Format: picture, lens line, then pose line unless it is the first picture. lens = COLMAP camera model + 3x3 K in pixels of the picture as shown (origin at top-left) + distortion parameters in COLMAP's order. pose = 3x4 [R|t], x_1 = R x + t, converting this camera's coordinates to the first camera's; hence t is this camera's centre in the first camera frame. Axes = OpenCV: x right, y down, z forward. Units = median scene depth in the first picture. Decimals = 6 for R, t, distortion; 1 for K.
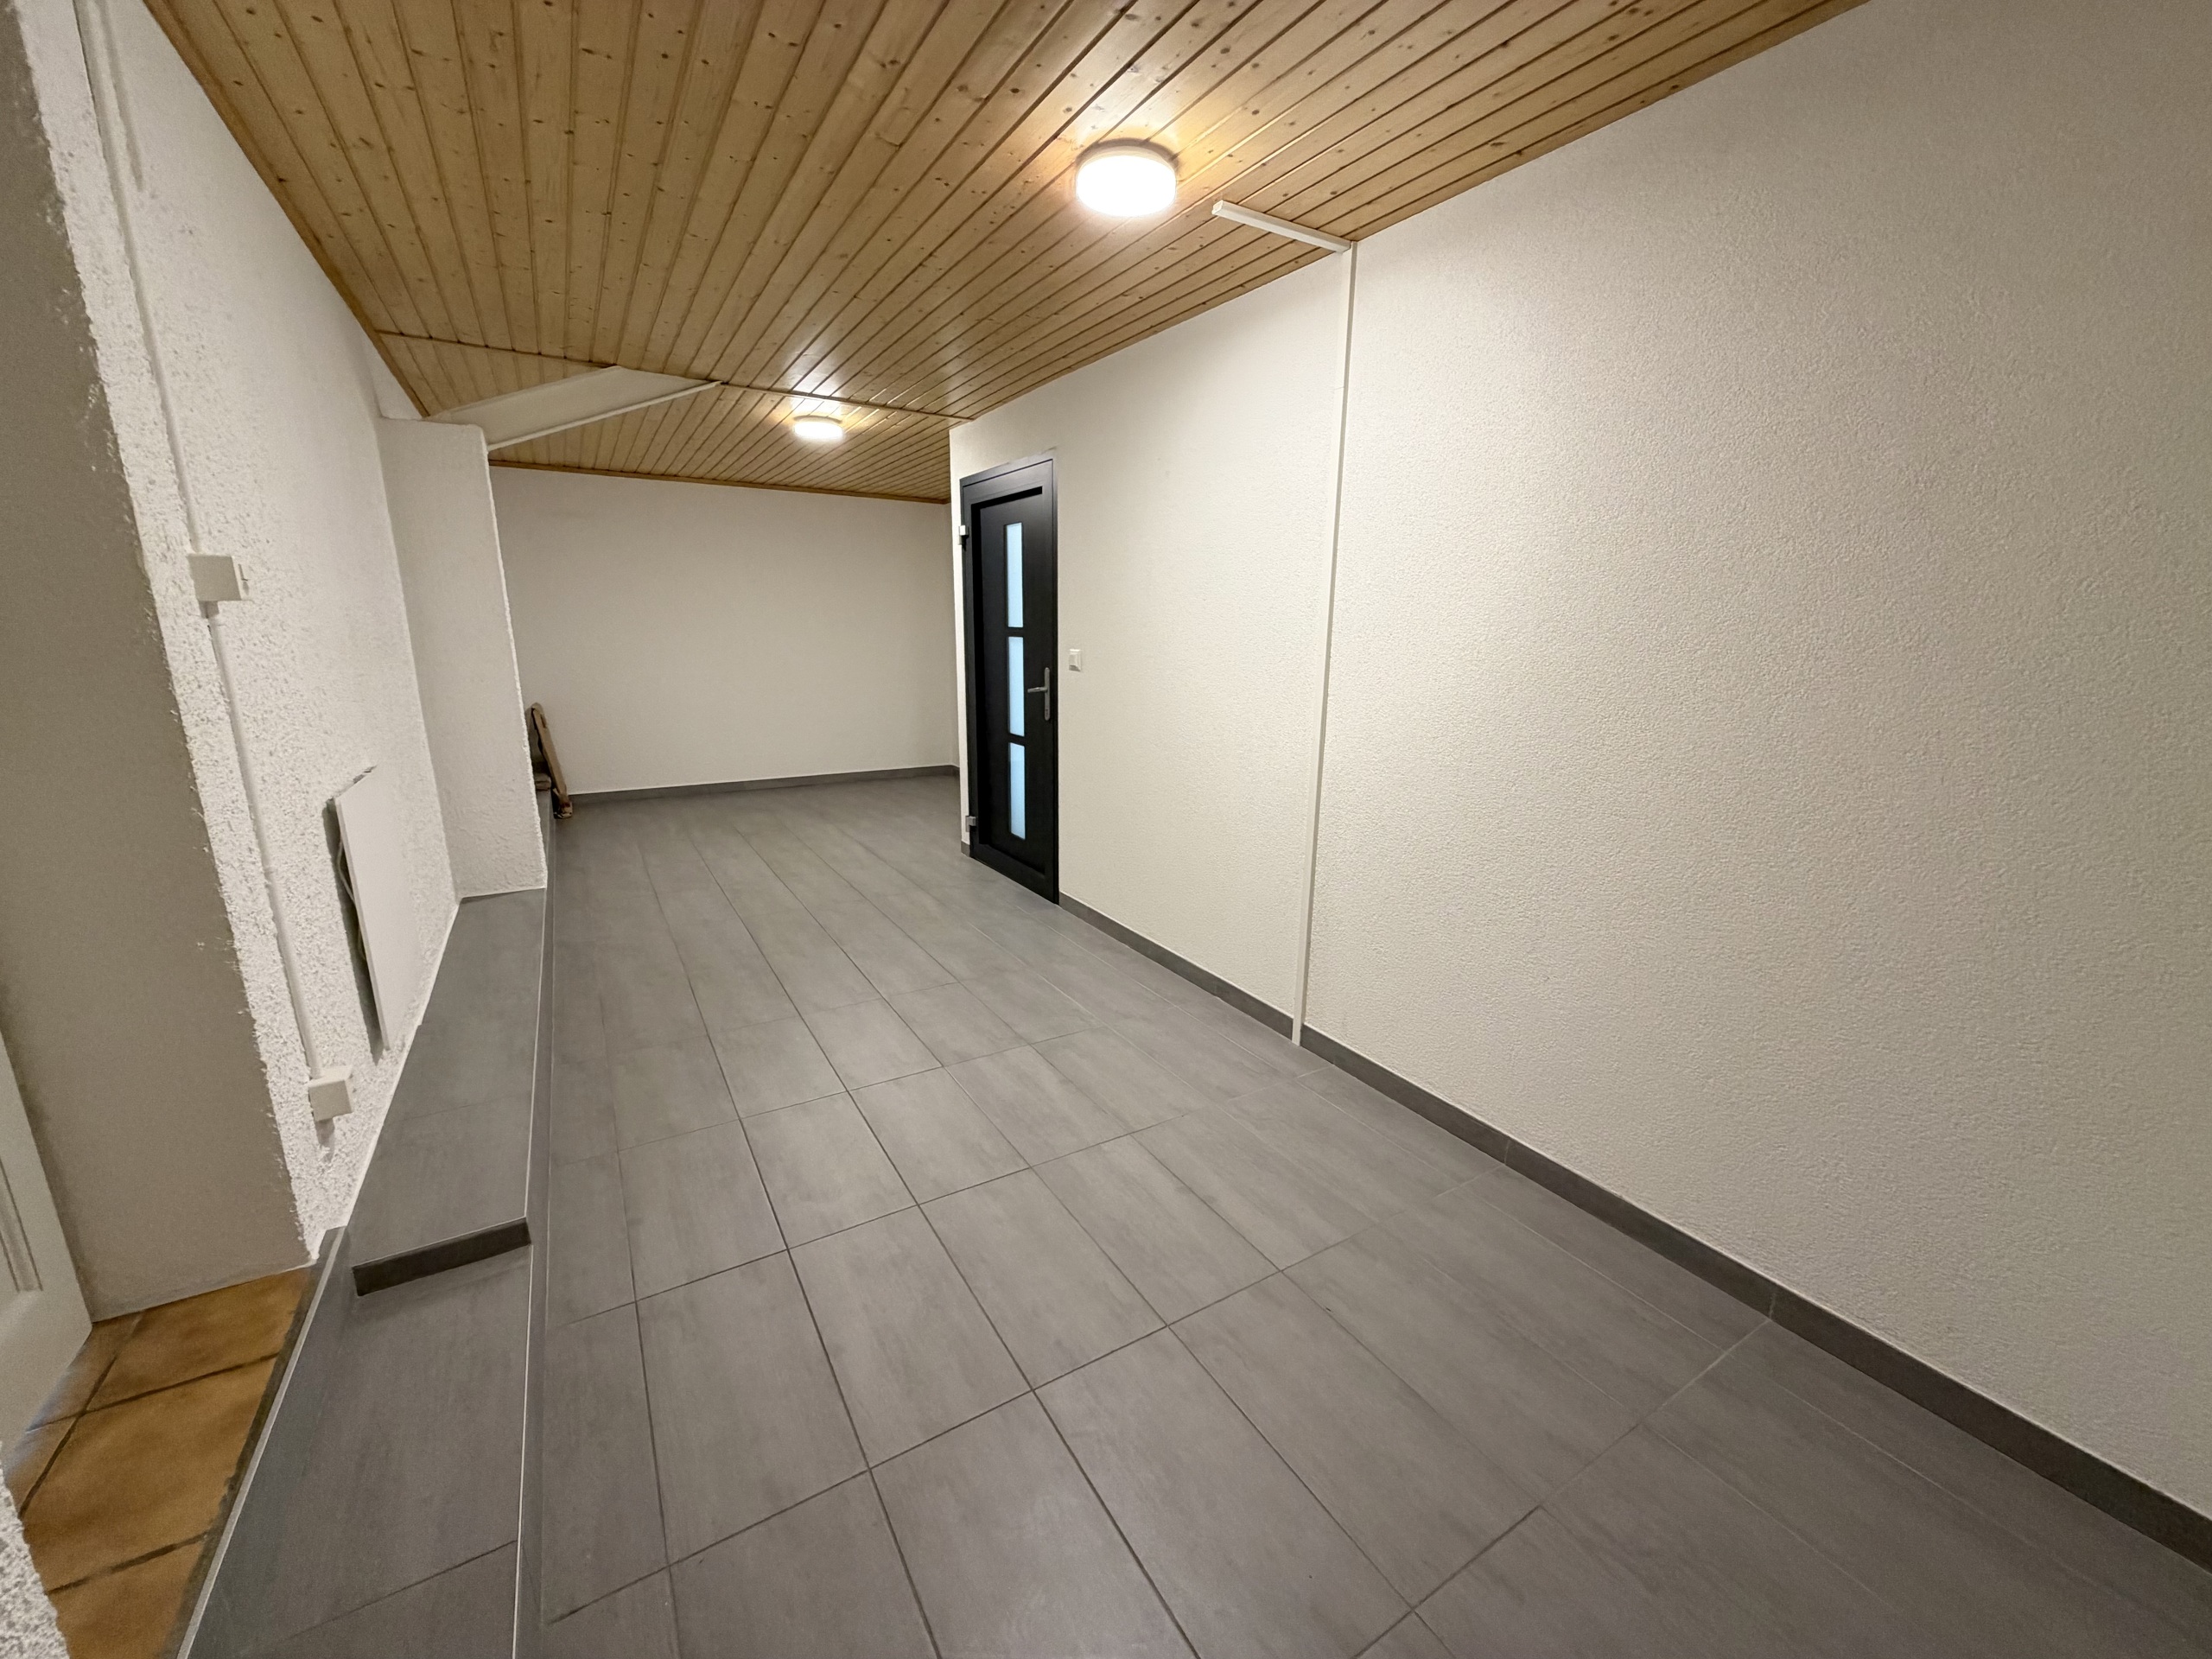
lens RADIAL K [[880.6, 0, 1102.5], [0, 880.6, 831.1], [0, 0, 1]] dist [0.001186, -0.000375]
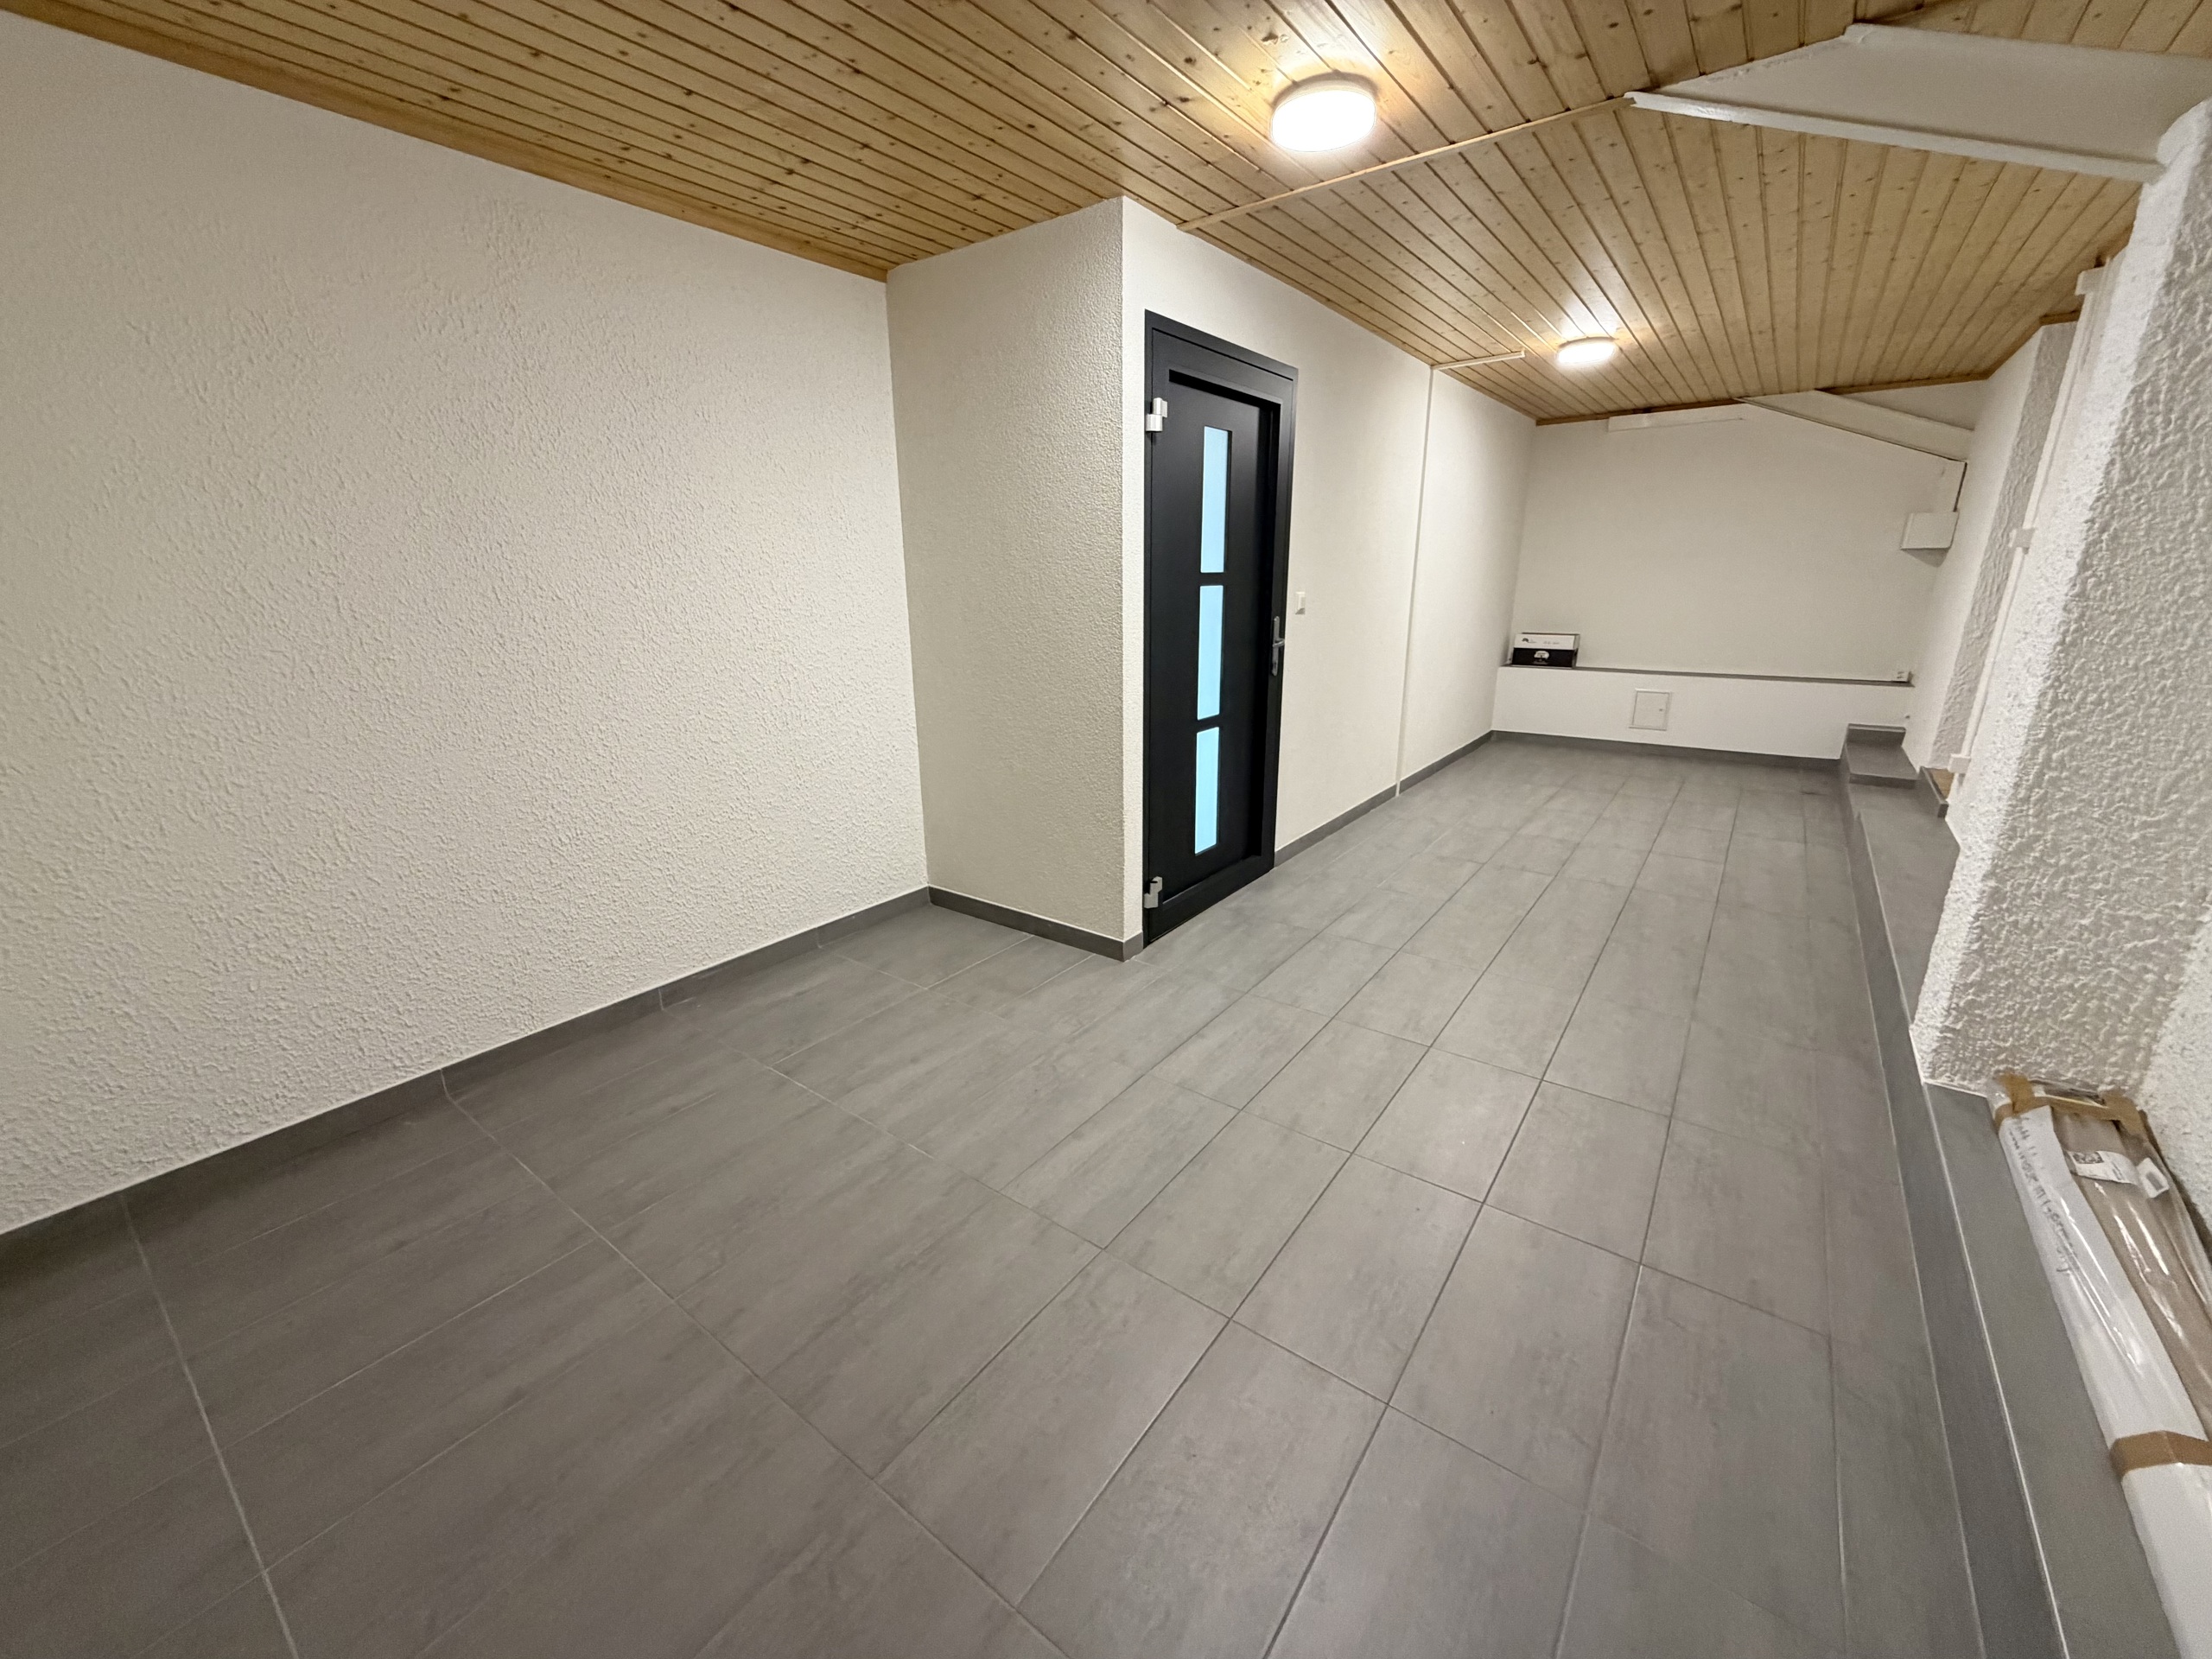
lens RADIAL K [[880.6, 0, 1101.5], [0, 880.6, 828.8], [0, 0, 1]] dist [0.001186, -0.000375]
pose [[-0.376914, -0.267206, 0.886869, -0.948001], [0.220250, 0.904167, 0.366022, -0.400125], [-0.899681, 0.333292, -0.281941, 1.665077]]
